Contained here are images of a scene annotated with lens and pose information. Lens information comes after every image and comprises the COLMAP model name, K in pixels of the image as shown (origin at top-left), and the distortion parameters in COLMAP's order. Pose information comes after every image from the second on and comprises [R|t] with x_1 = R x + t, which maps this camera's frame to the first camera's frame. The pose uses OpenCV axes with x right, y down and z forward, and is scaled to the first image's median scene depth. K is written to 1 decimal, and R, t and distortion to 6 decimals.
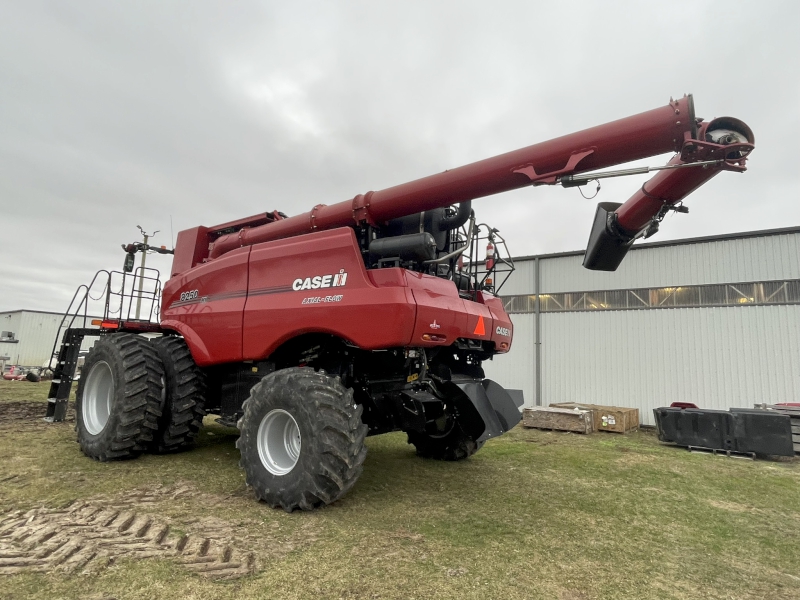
lens RADIAL K [[437.0, 0, 400.0], [0, 437.0, 300.0], [0, 0, 1]] dist [-0.000405, 0.000137]
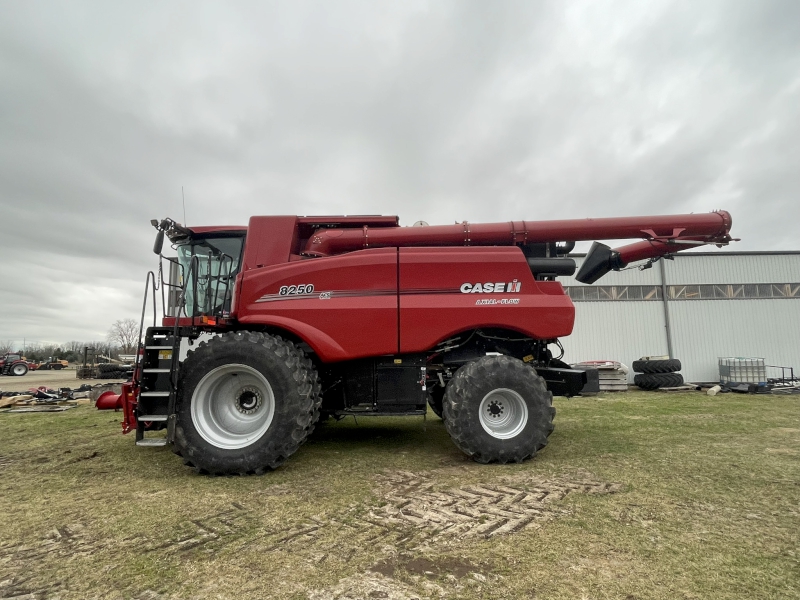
lens RADIAL K [[437.0, 0, 400.0], [0, 437.0, 300.0], [0, 0, 1]] dist [-0.000405, 0.000137]
pose [[0.813326, 0.016051, 0.581586, -1.106427], [-0.038607, 0.998905, 0.026422, -0.027844], [-0.580526, -0.043943, 0.813055, 0.124862]]
